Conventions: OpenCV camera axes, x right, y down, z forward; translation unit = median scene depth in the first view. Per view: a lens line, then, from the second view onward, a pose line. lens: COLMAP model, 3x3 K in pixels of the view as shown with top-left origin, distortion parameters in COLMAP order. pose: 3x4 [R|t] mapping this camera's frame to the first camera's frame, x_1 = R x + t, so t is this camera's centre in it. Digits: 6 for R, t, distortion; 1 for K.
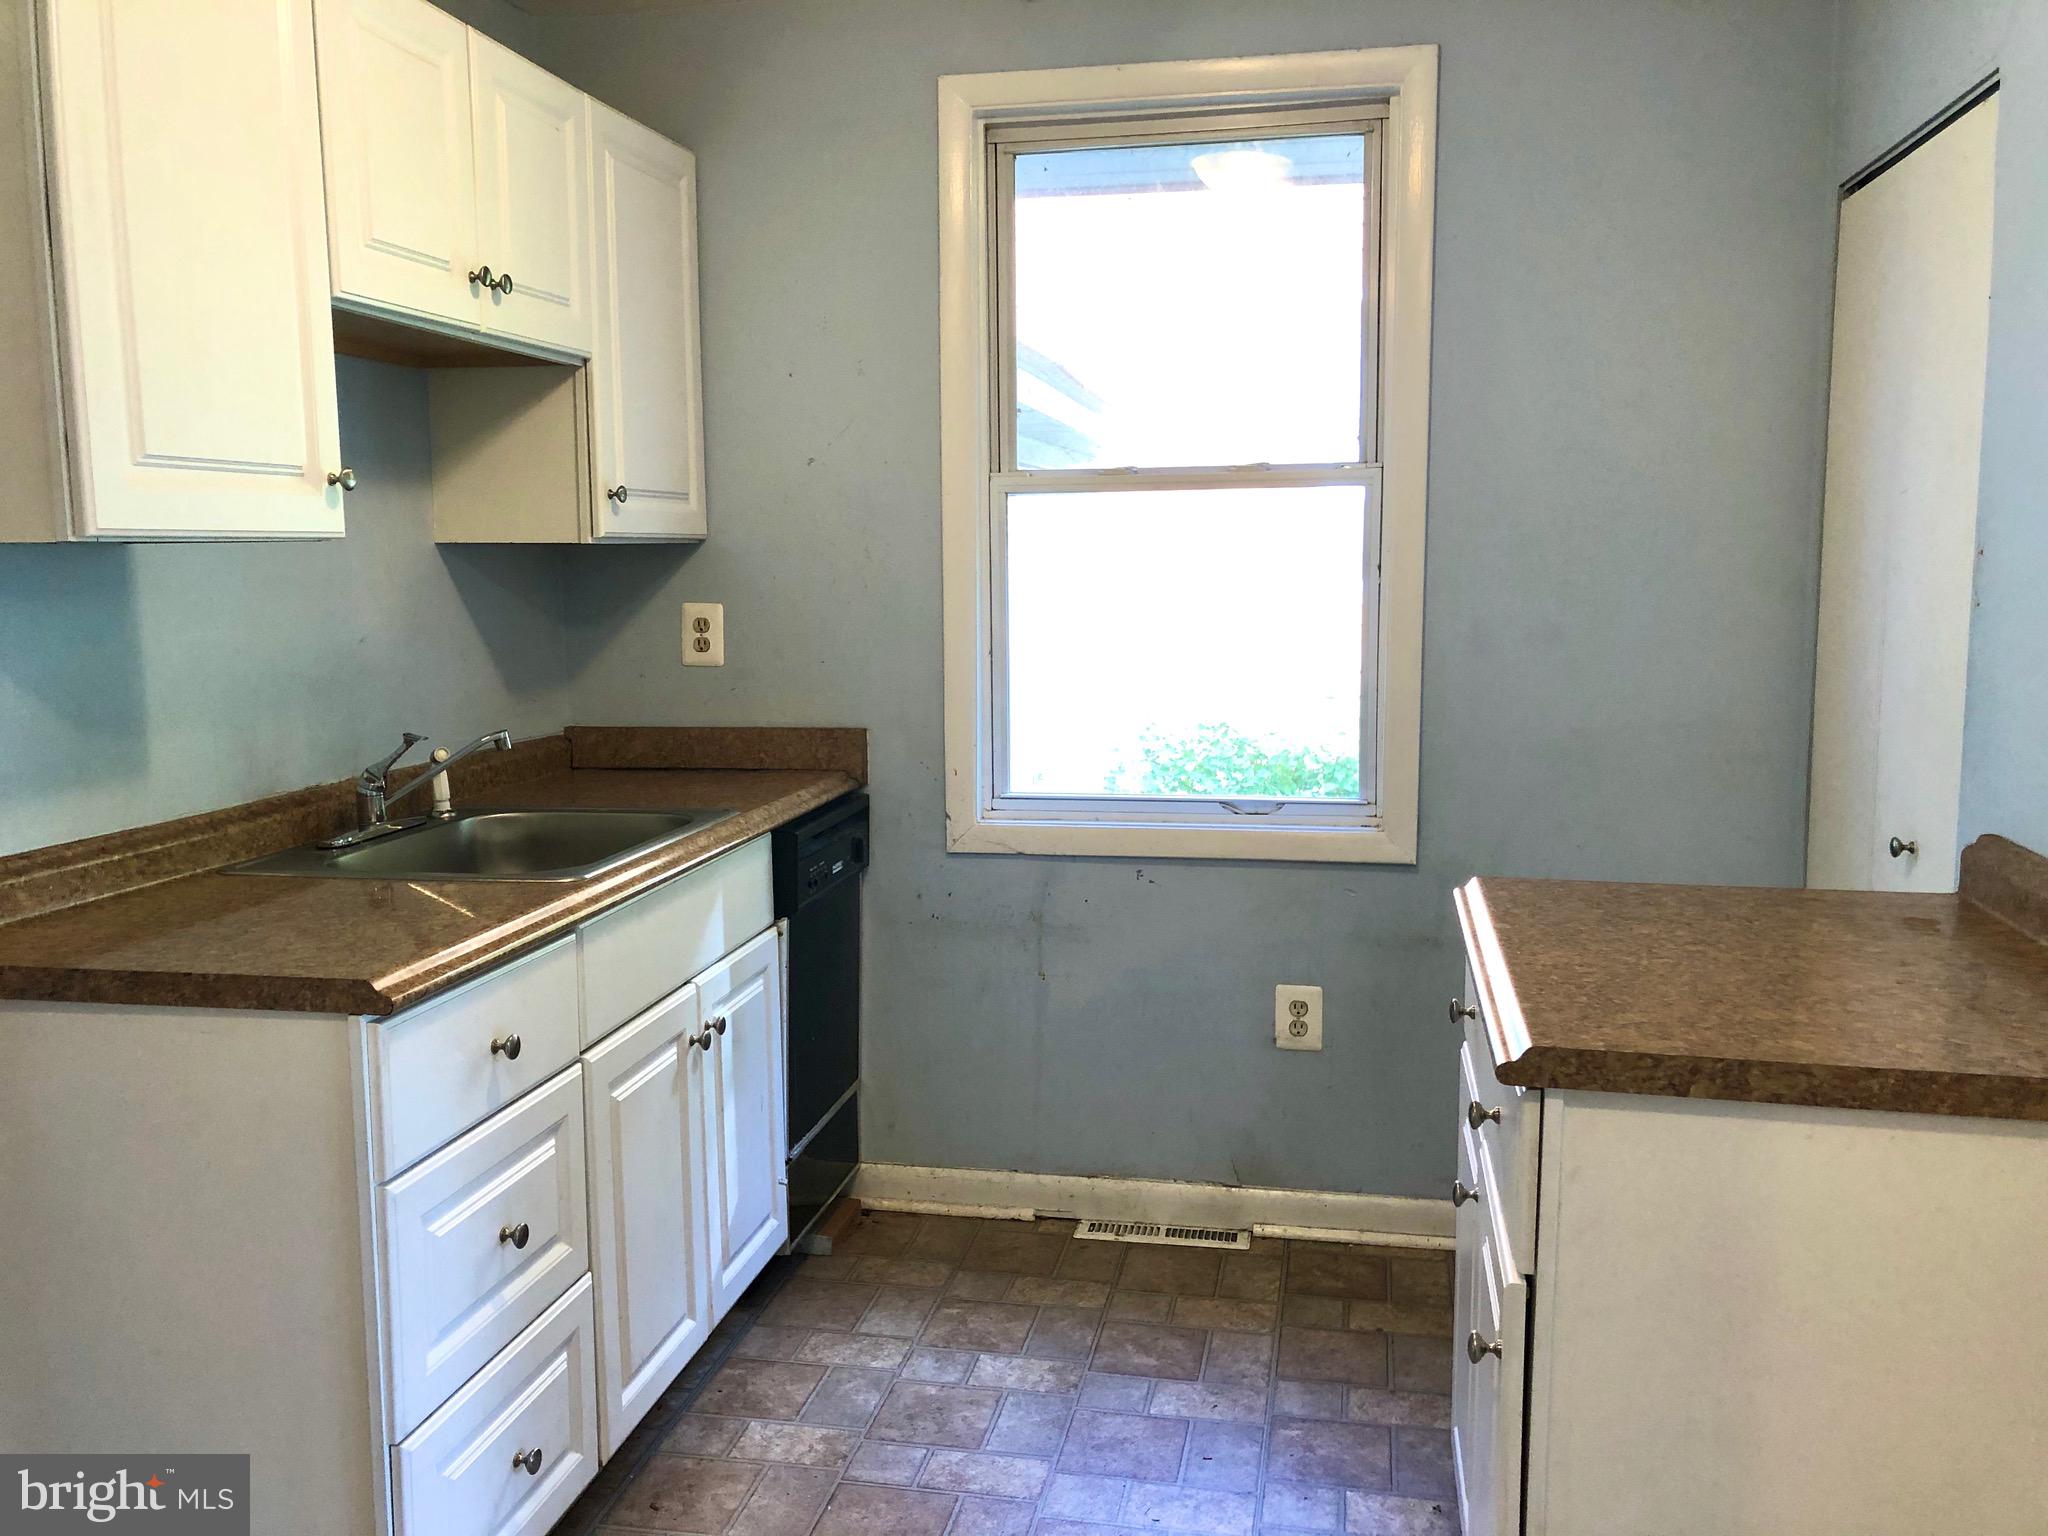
lens RADIAL K [[1760.0, 0, 1024.0], [0, 1760.0, 768.0], [0, 0, 1]] dist [0.063068, -0.018299]
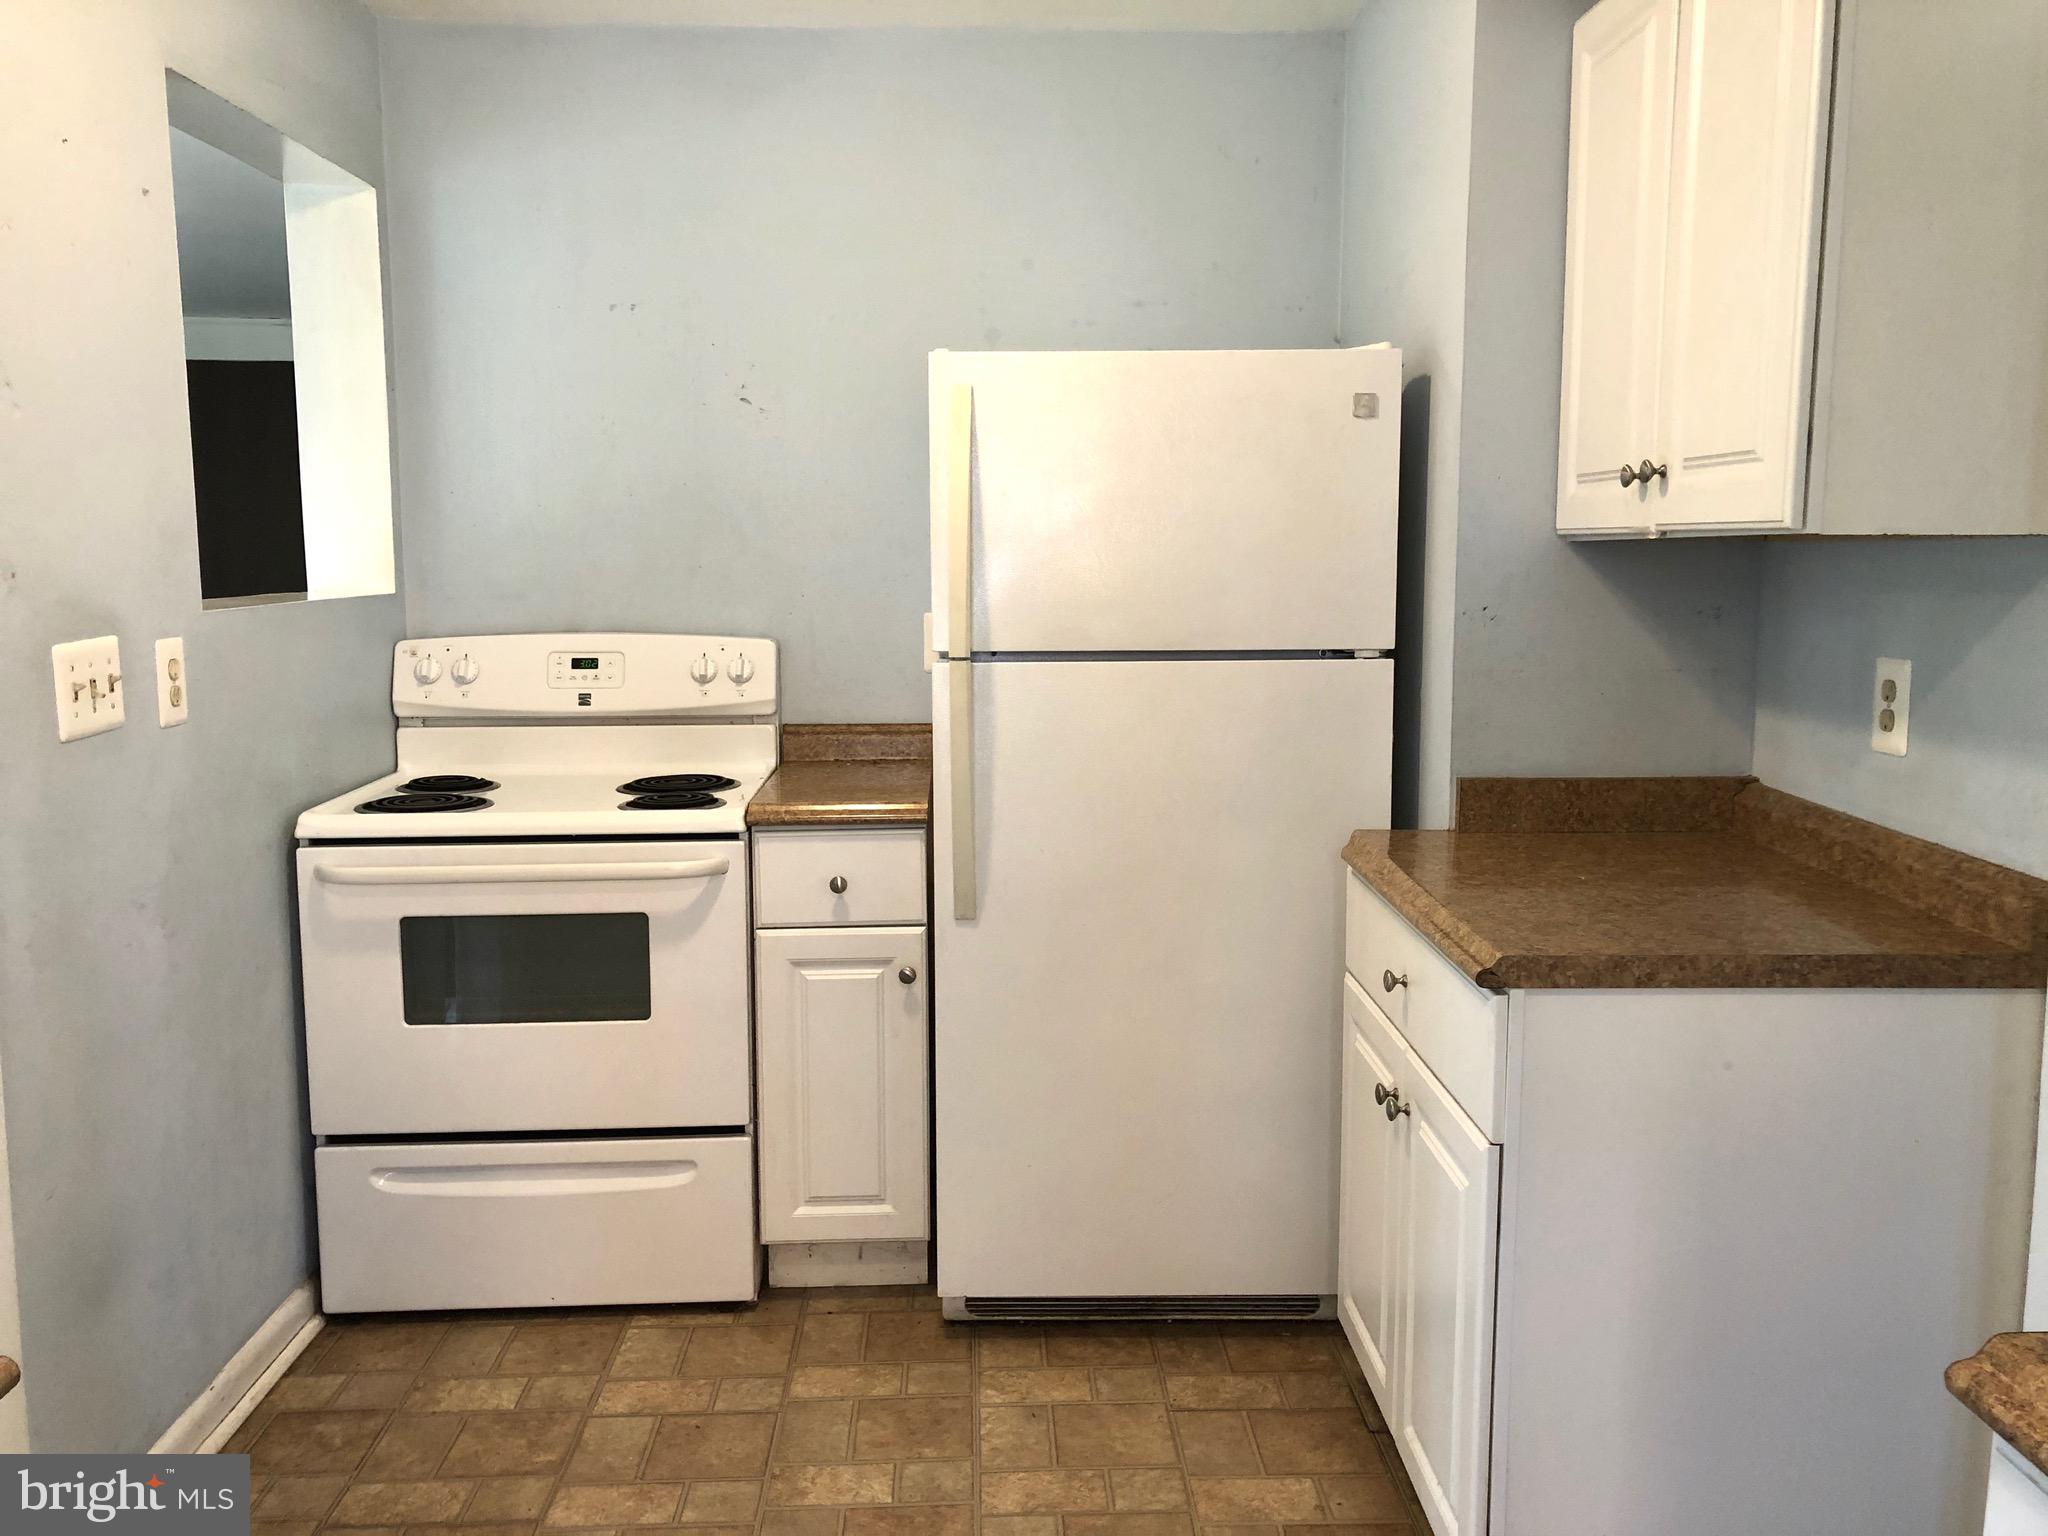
lens RADIAL K [[1760.0, 0, 1024.0], [0, 1760.0, 768.0], [0, 0, 1]] dist [0.063068, -0.018299]
pose [[-0.972438, 0.040608, -0.229599, 0.102725], [-0.020135, 0.966413, 0.256205, -0.244955], [0.232292, 0.253766, -0.938959, 1.863713]]
